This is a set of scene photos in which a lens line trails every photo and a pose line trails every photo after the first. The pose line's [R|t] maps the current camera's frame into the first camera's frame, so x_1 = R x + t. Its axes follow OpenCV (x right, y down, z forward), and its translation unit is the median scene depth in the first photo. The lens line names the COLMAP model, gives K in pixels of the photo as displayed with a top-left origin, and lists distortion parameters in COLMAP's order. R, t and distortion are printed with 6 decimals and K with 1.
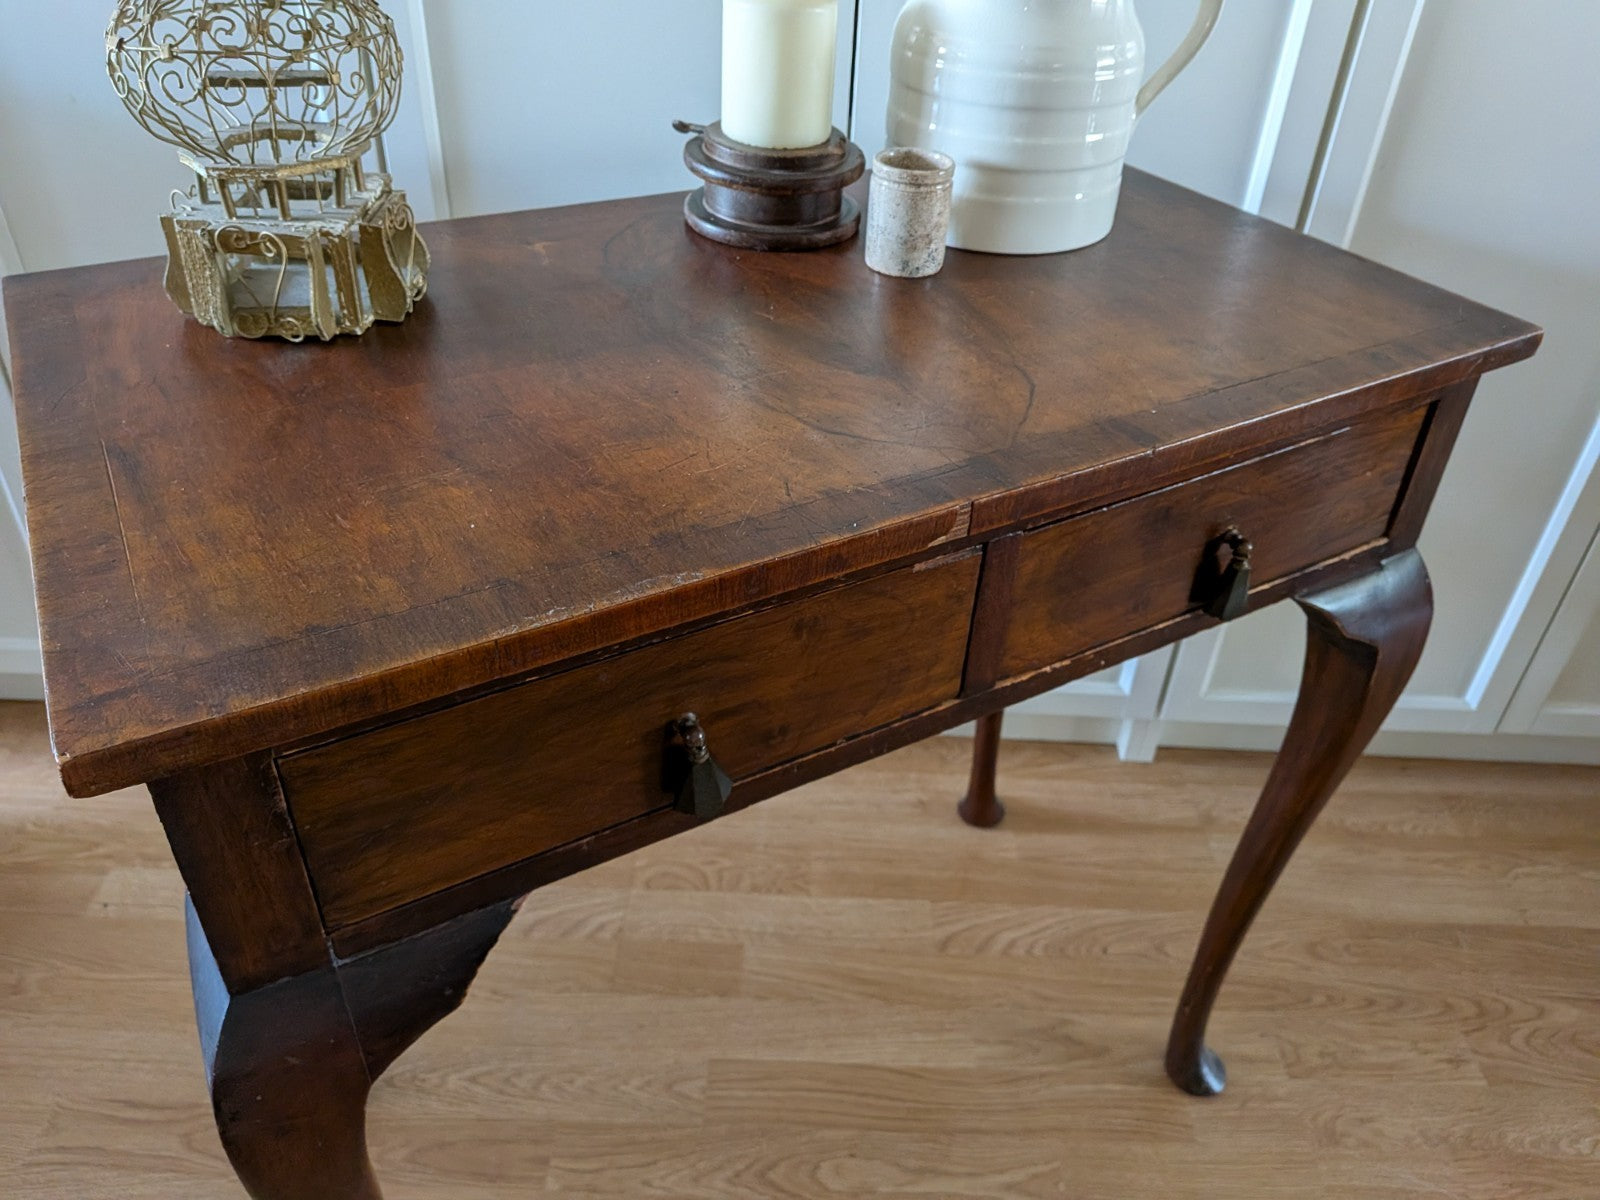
lens RADIAL K [[1183.8, 0, 809.1], [0, 1183.8, 581.4], [0, 0, 1]] dist [0.032601, -0.080891]
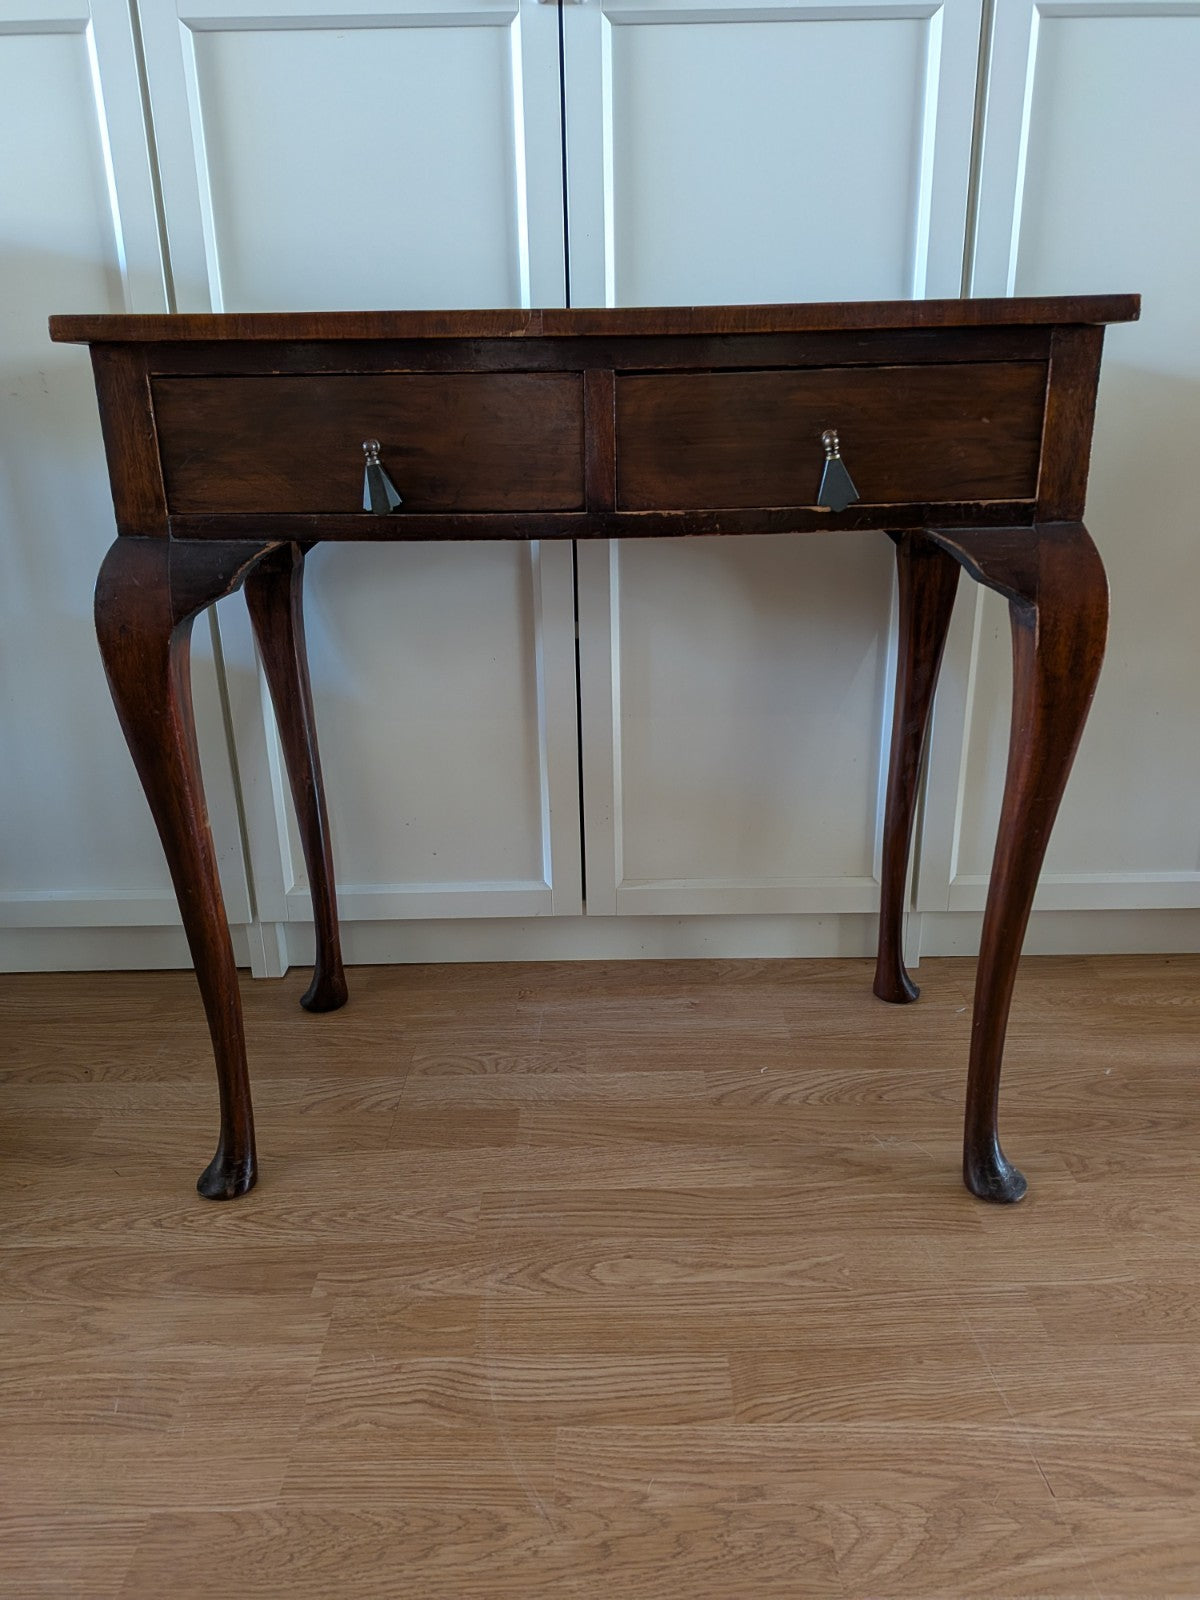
lens RADIAL K [[1183.8, 0, 603.8], [0, 1183.8, 787.3], [0, 0, 1]] dist [0.032601, -0.080891]
pose [[0.997908, -0.064312, -0.006572, 0.044511], [0.059817, 0.957126, -0.283429, 0.365550], [0.024518, 0.282443, 0.958971, -0.037869]]
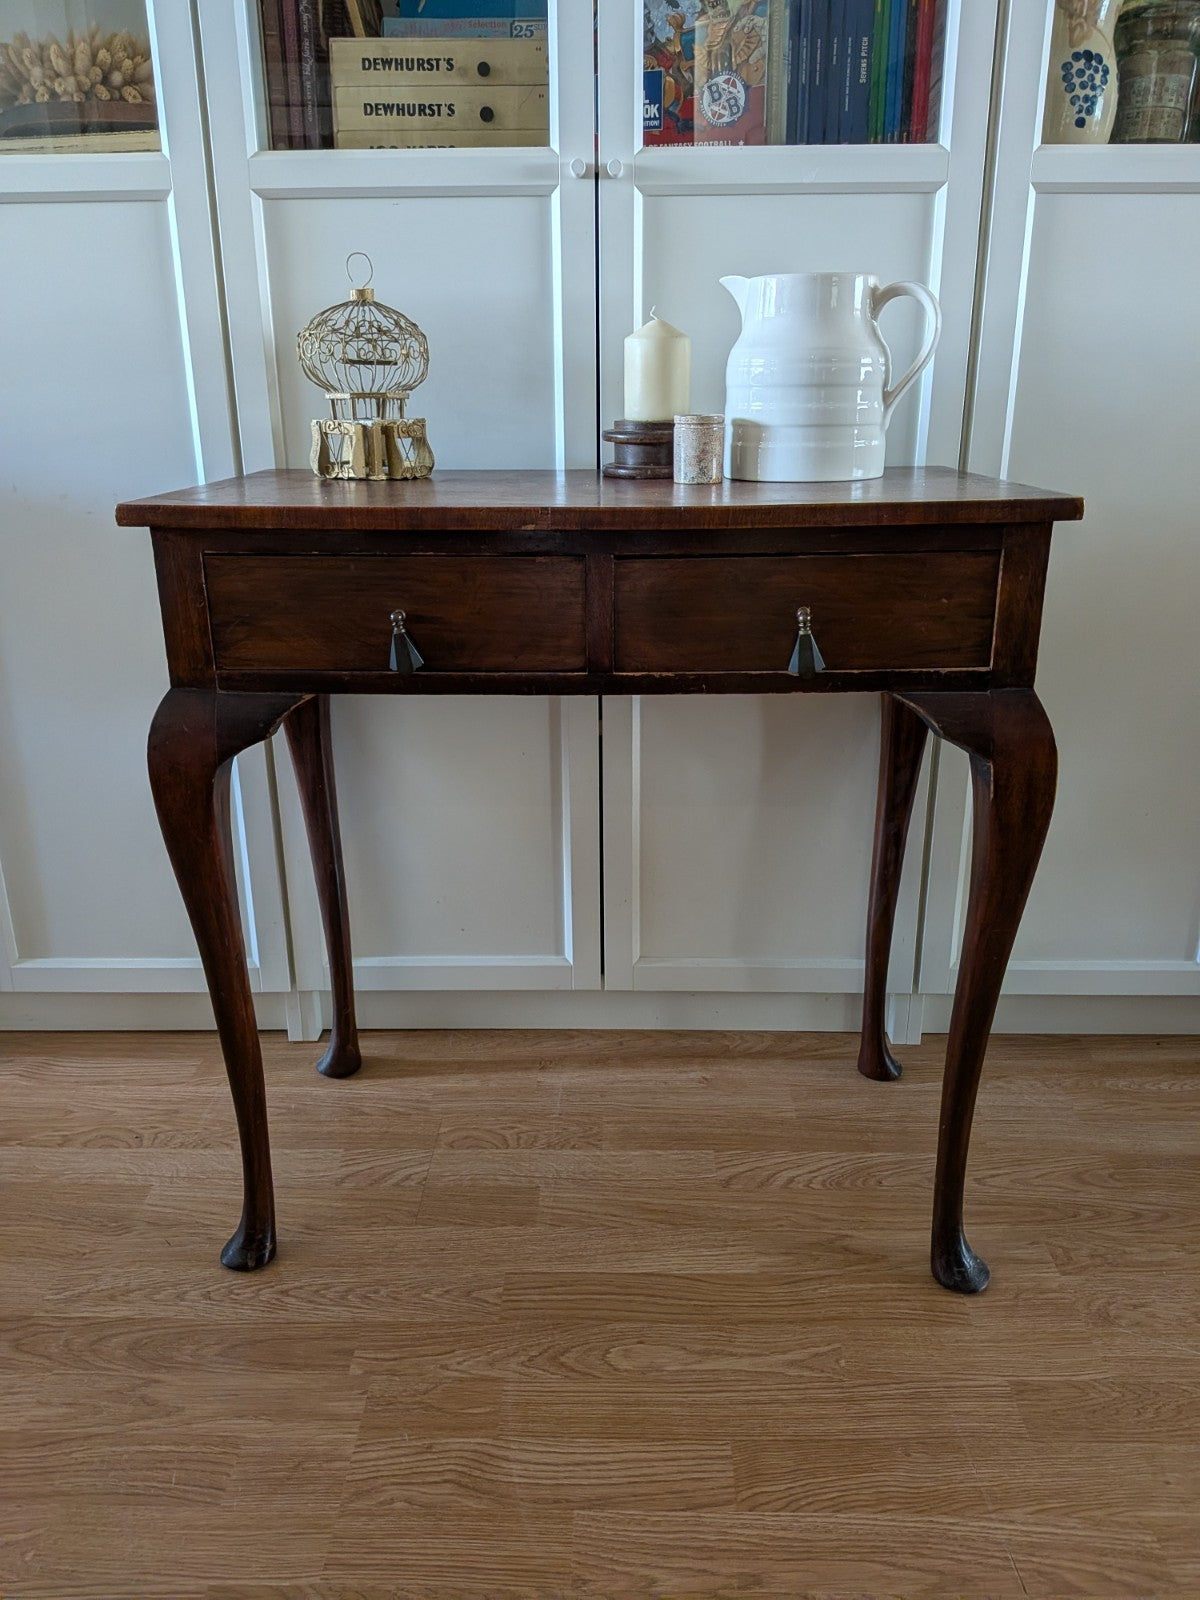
lens RADIAL K [[1183.8, 0, 596.4], [0, 1183.8, 761.0], [0, 0, 1]] dist [0.032601, -0.080891]
pose [[0.998541, -0.048210, -0.024338, 0.044723], [0.038748, 0.953477, -0.298966, 0.286890], [0.037619, 0.297587, 0.953953, -0.145451]]
